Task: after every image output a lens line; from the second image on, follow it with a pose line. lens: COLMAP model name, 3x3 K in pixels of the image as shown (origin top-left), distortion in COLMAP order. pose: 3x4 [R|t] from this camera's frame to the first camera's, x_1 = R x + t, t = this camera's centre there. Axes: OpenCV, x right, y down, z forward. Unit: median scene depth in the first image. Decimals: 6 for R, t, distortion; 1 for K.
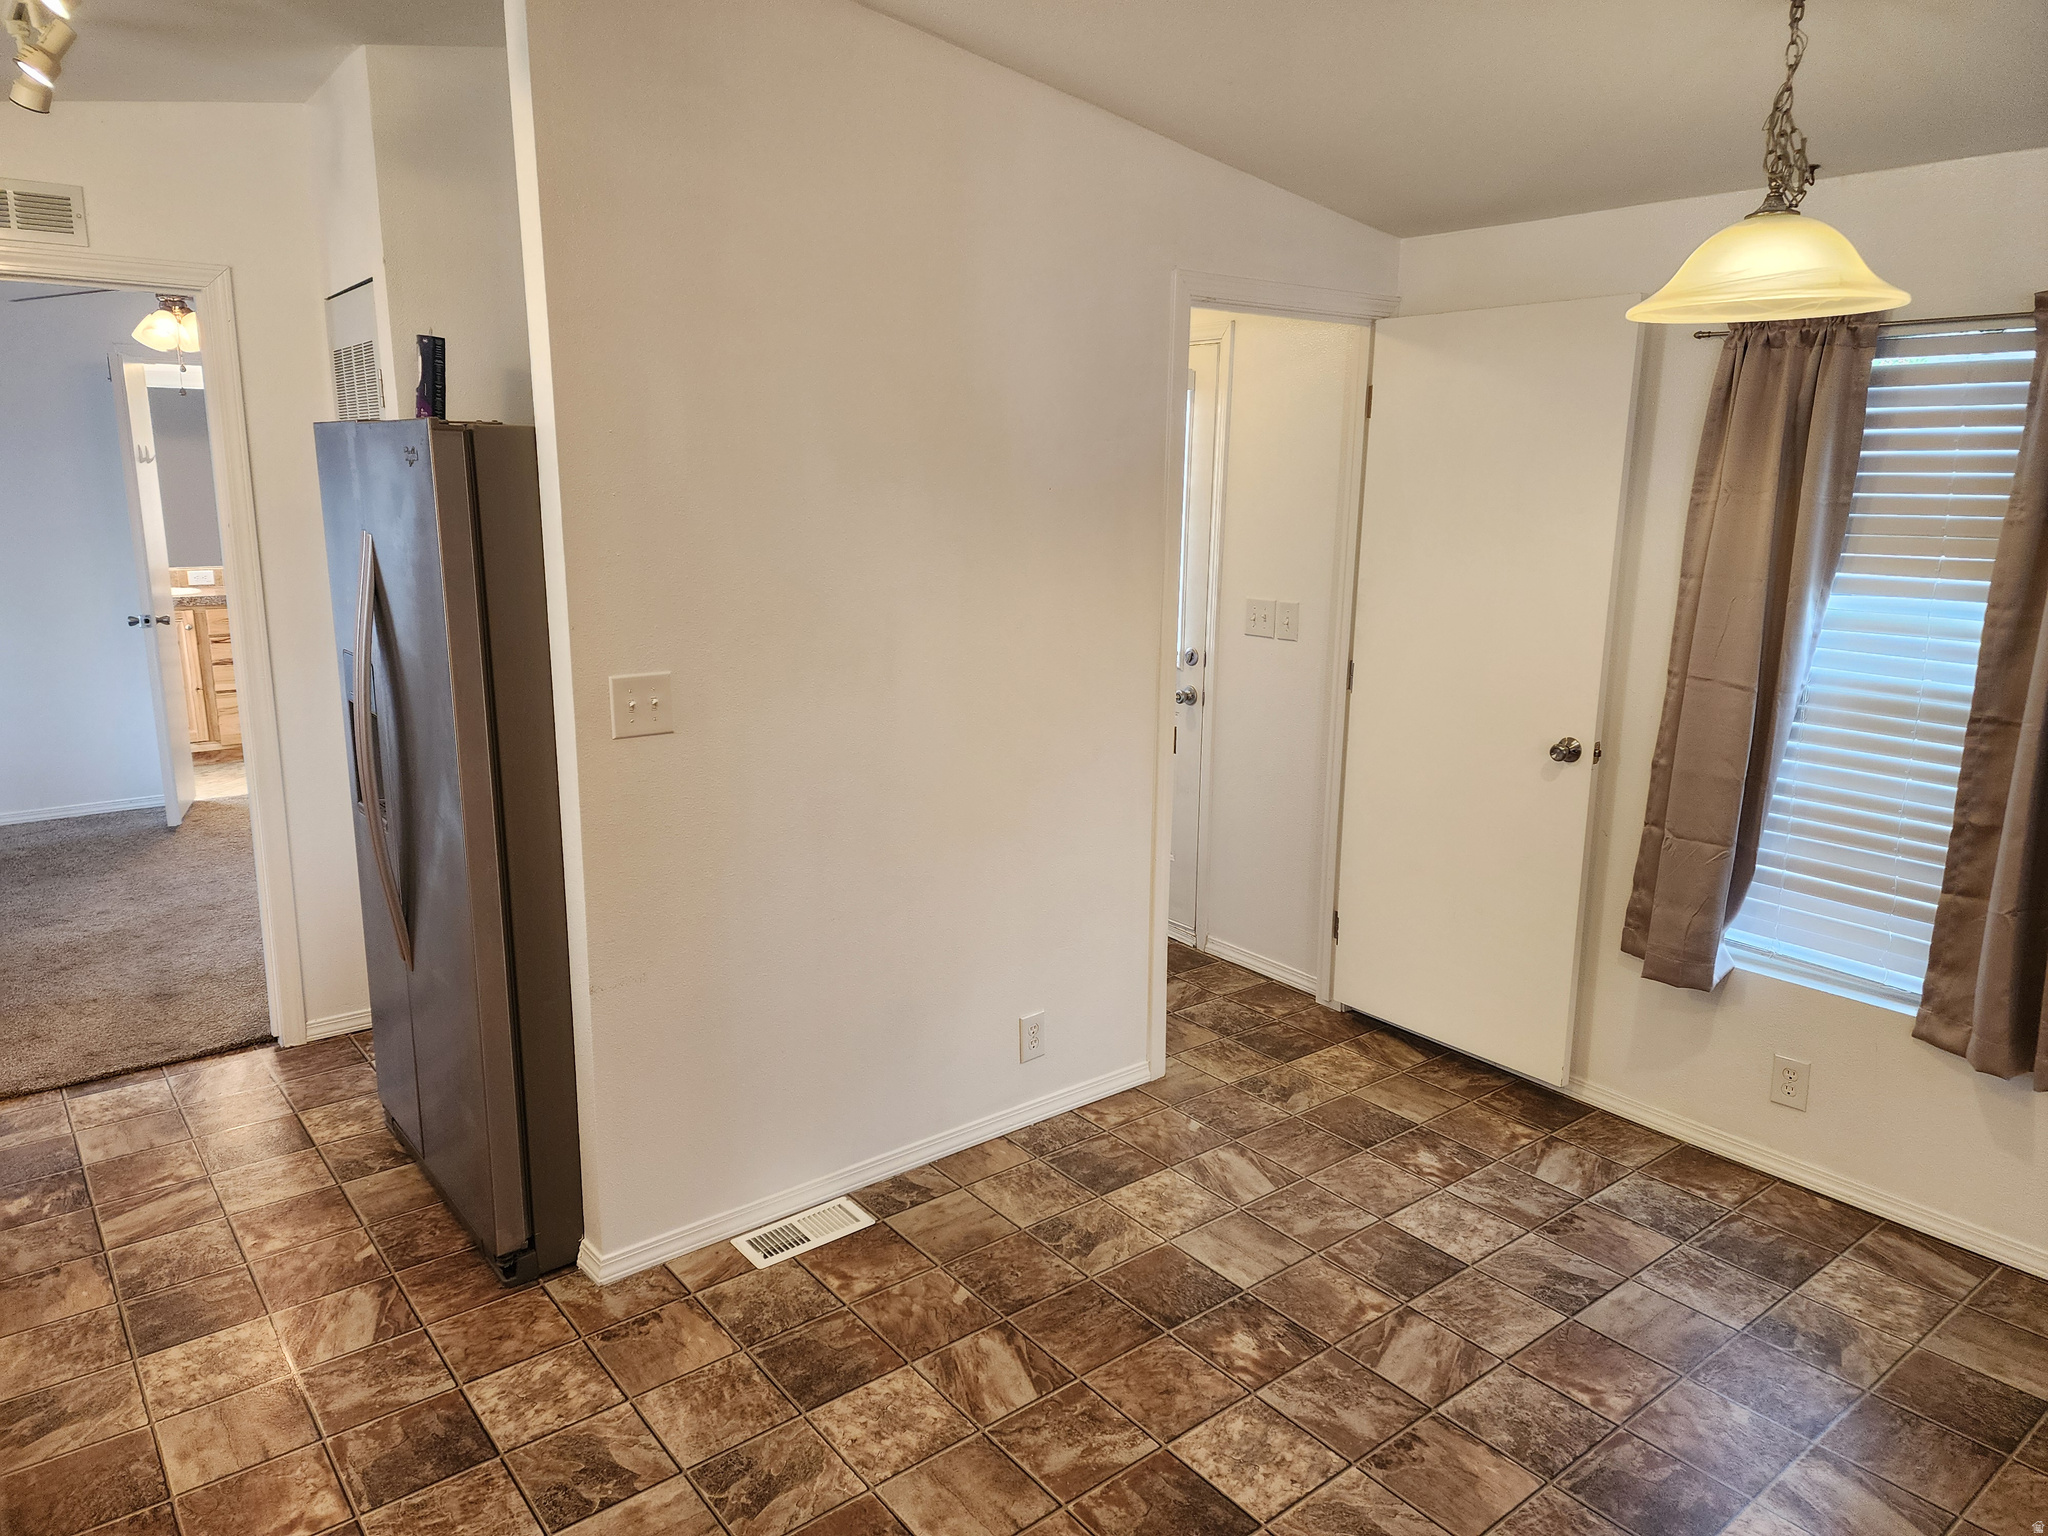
lens RADIAL K [[1349.8, 0, 1024.0], [0, 1349.8, 768.0], [0, 0, 1]] dist [0.078331, -0.089769]
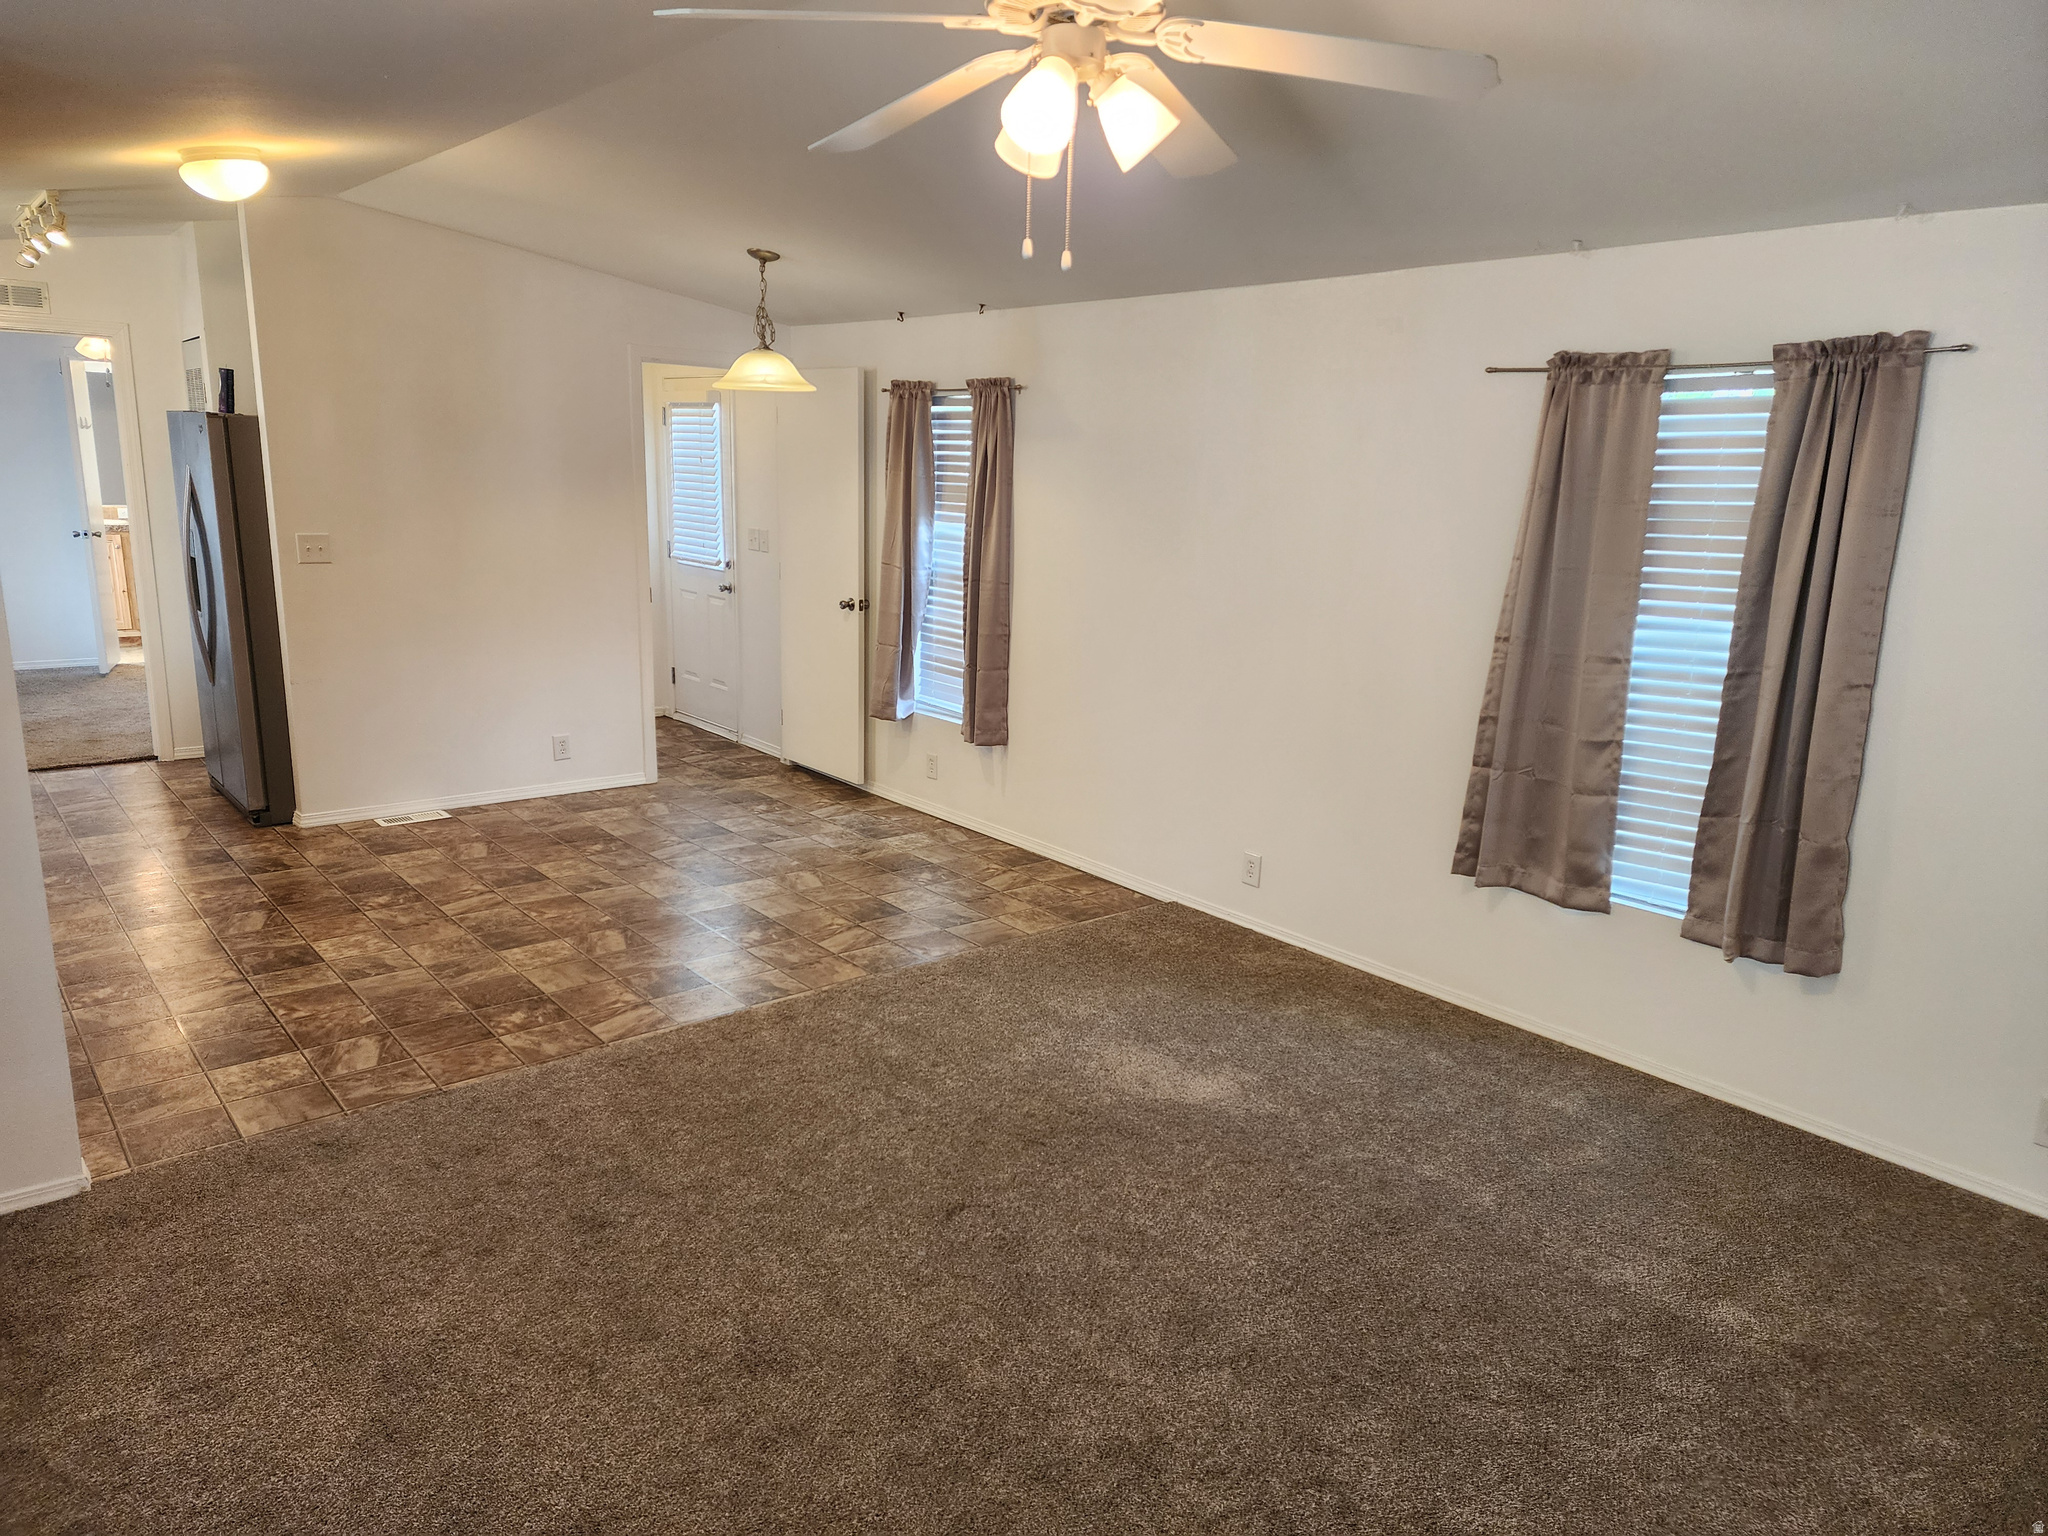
lens RADIAL K [[1251.5, 0, 1028.9], [0, 1251.5, 777.5], [0, 0, 1]] dist [0.010655, -0.032176]
pose [[0.997038, 0.016153, 0.075199, 0.537274], [-0.018527, 0.999348, 0.030987, 0.178699], [-0.074650, -0.032288, 0.996687, -0.814191]]
